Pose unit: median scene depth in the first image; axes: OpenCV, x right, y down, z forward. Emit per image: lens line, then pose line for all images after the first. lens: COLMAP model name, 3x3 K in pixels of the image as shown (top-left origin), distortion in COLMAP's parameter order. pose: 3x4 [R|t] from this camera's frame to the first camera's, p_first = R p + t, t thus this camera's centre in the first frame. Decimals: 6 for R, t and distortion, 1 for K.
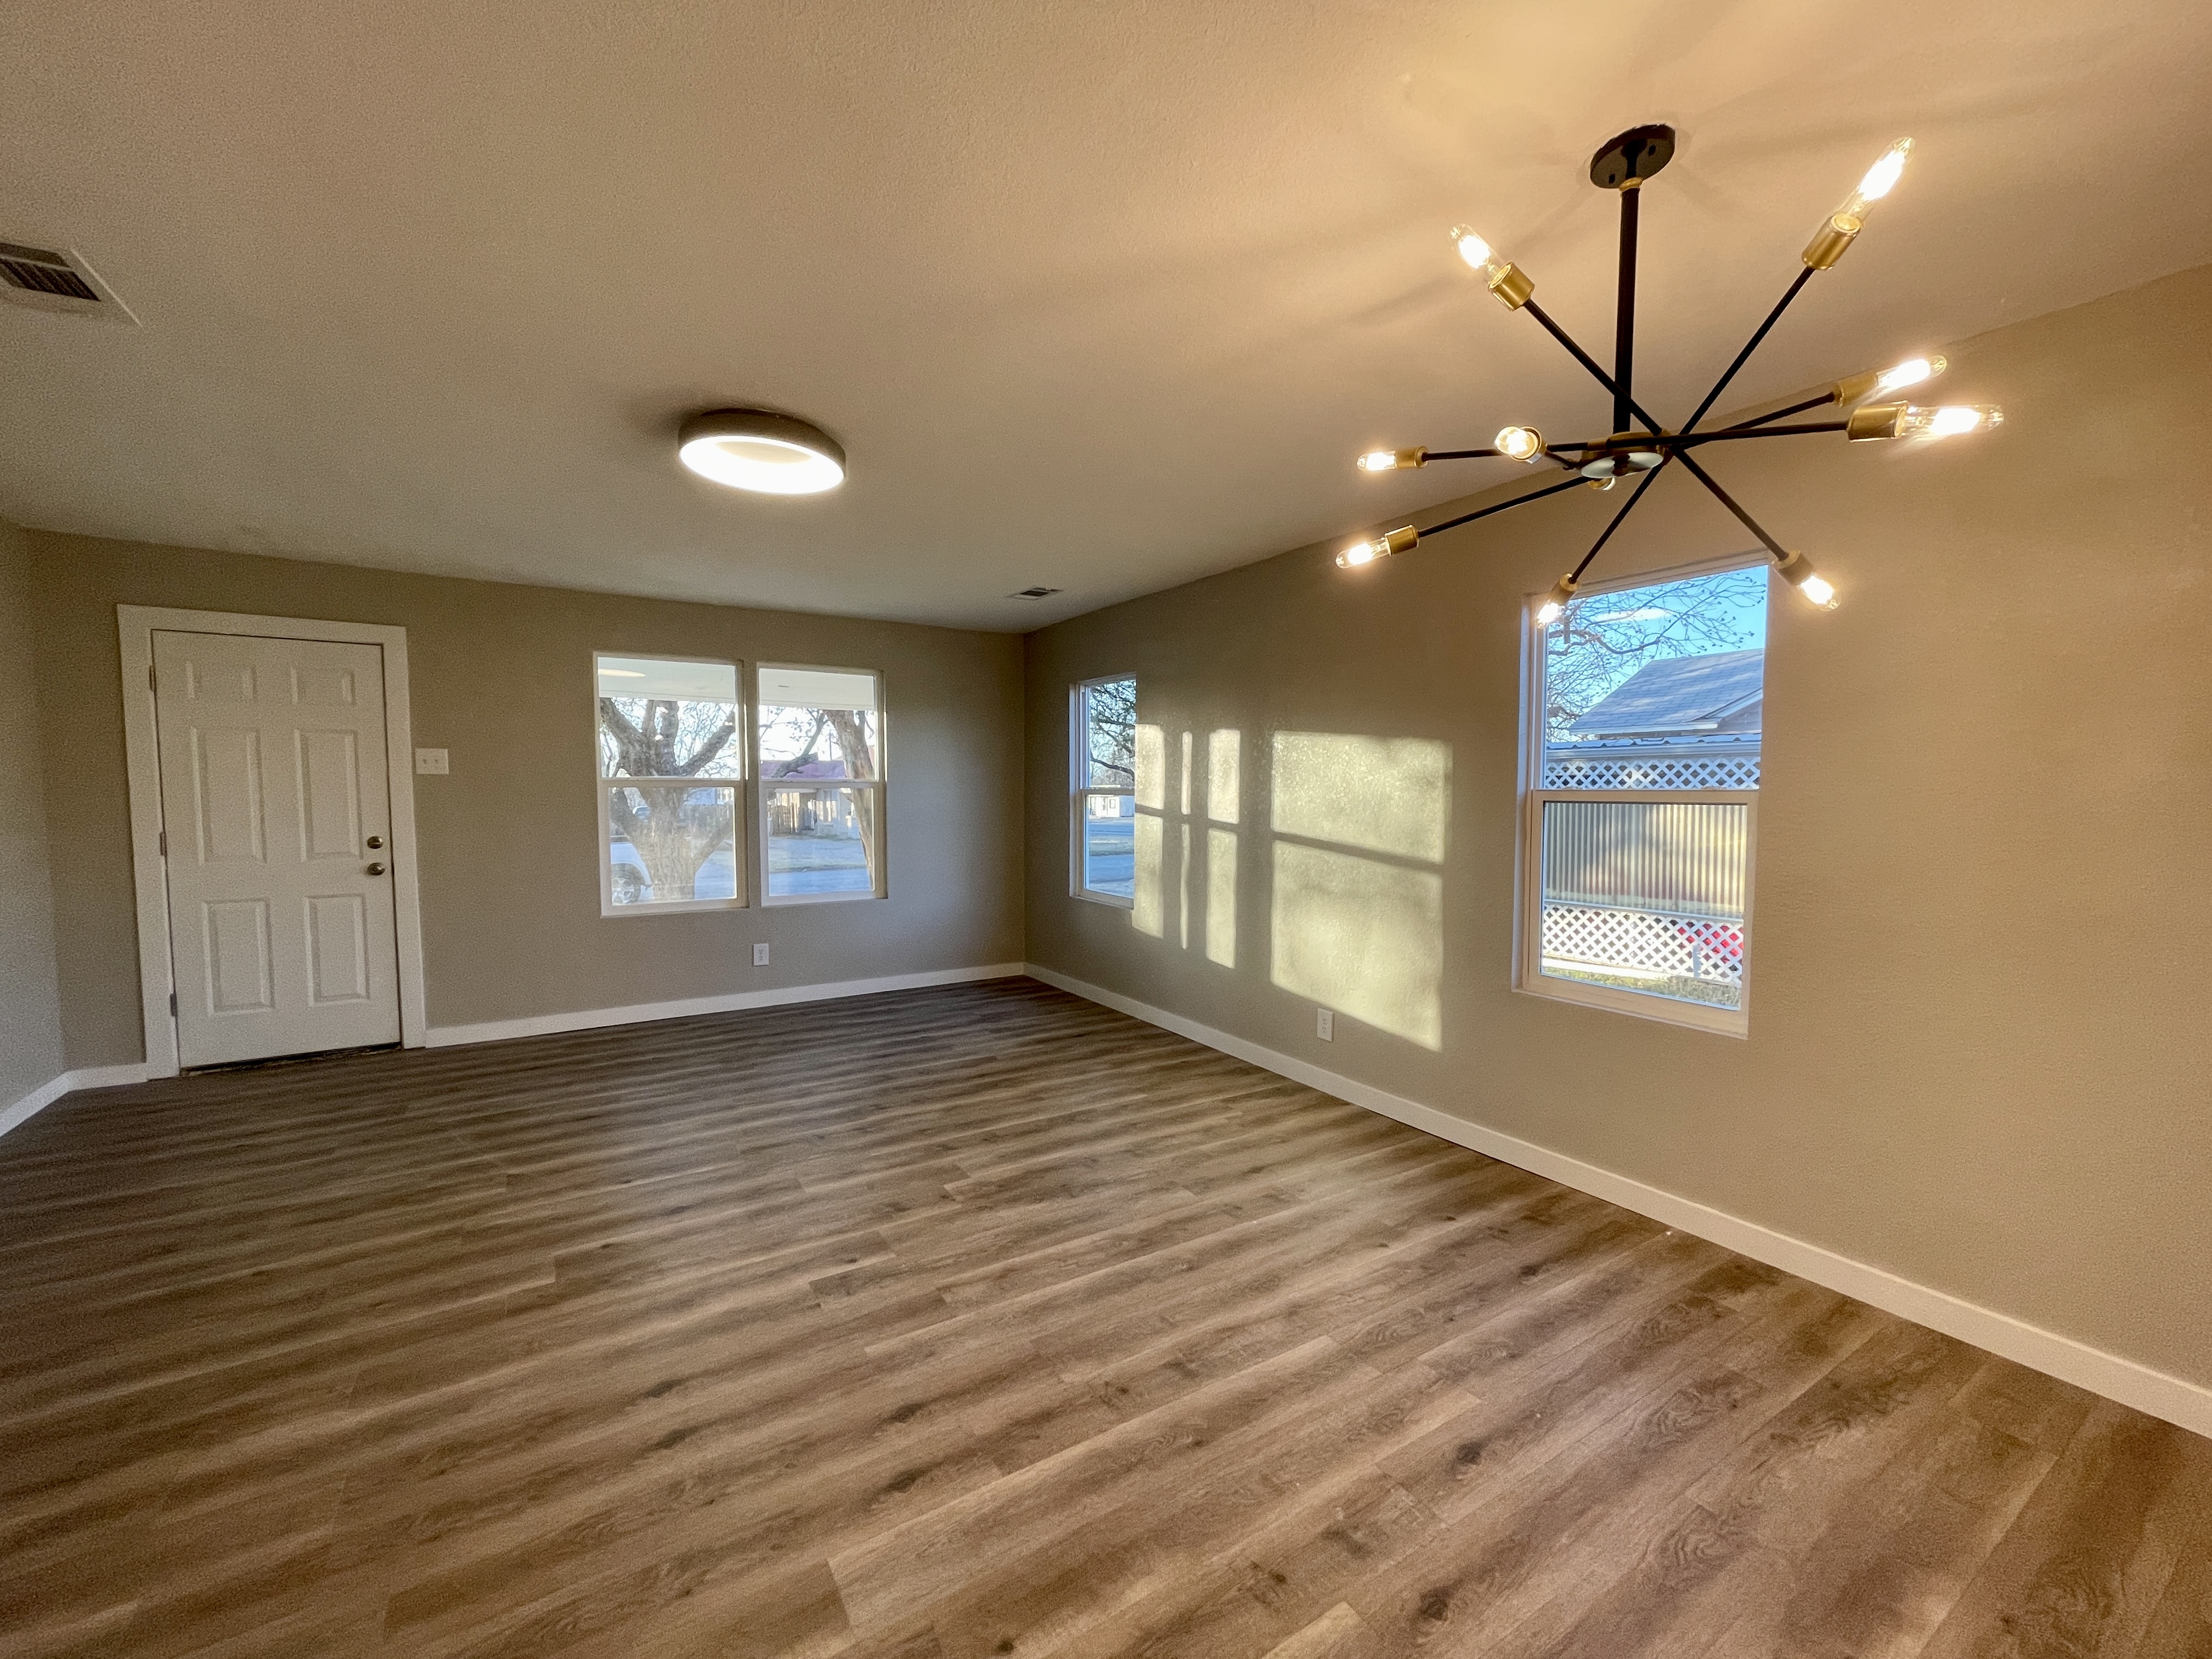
lens RADIAL K [[885.2, 0, 1107.3], [0, 885.2, 826.9], [0, 0, 1]] dist [0.005884, -0.000427]
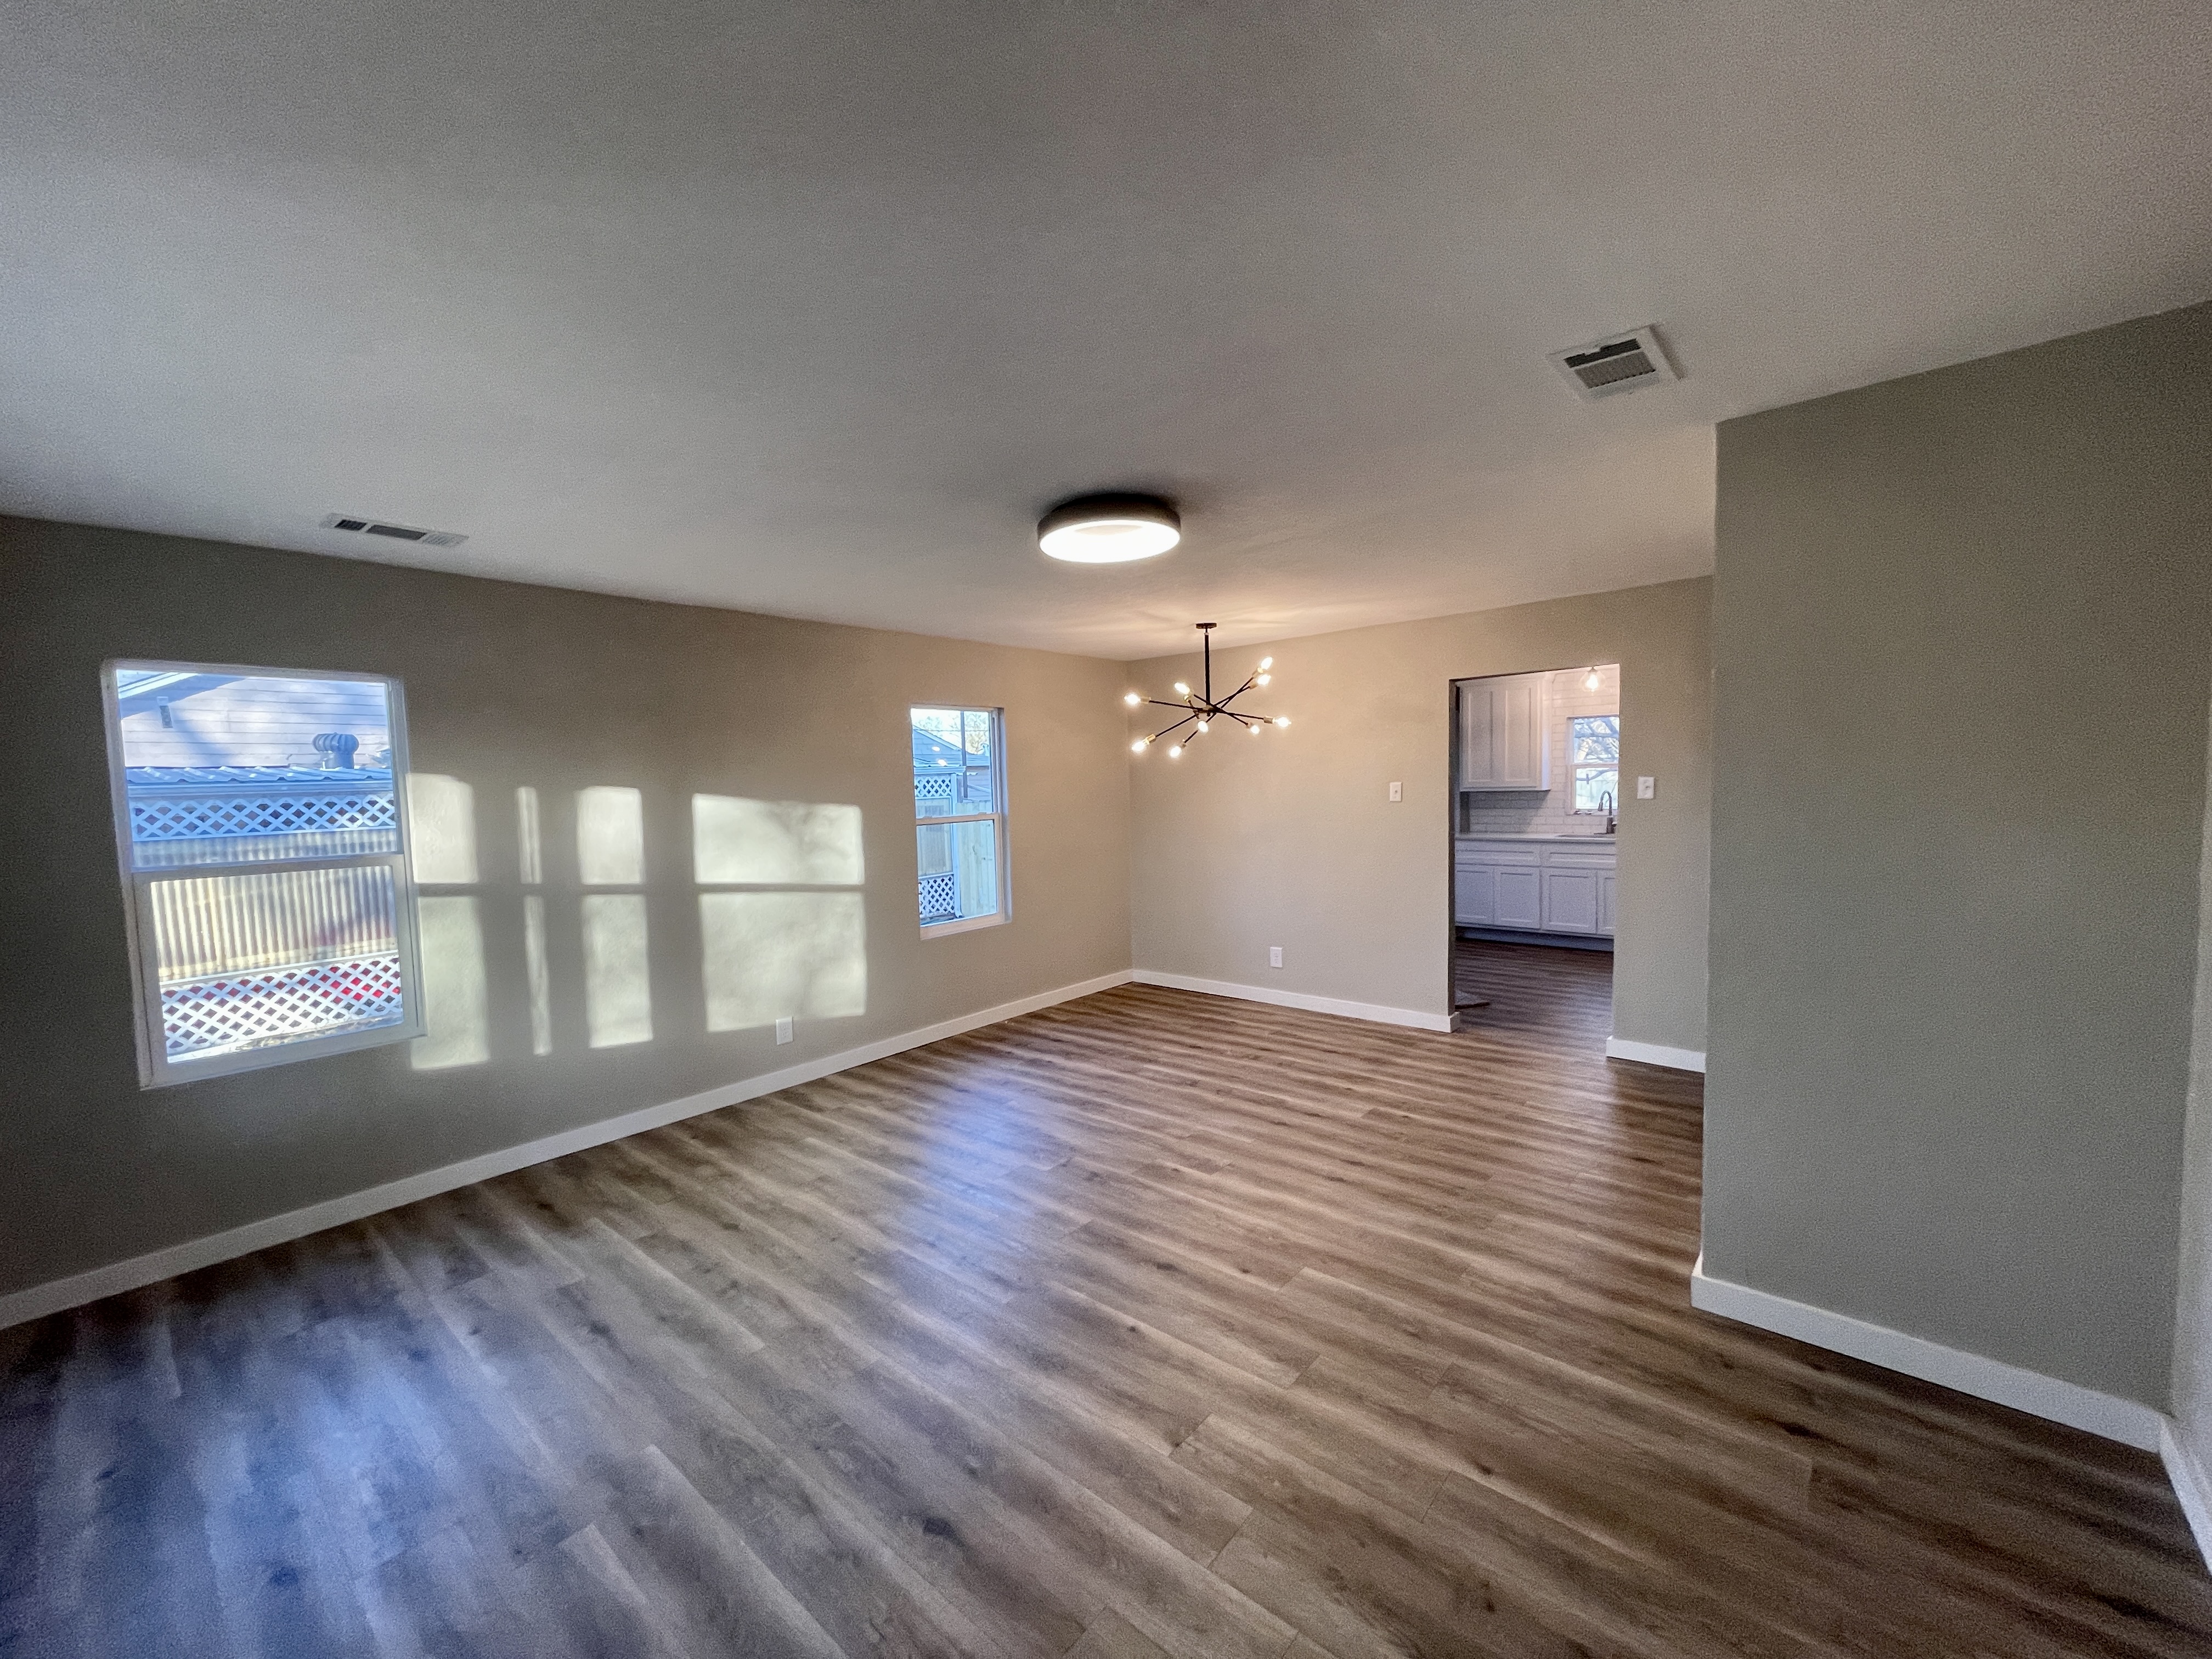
lens RADIAL K [[885.2, 0, 1109.2], [0, 885.2, 840.6], [0, 0, 1]] dist [0.005884, -0.000427]
pose [[-0.294852, -0.055772, 0.953914, -1.359022], [0.077448, 0.993616, 0.082032, -0.114071], [-0.952399, 0.098066, -0.288650, 1.287992]]
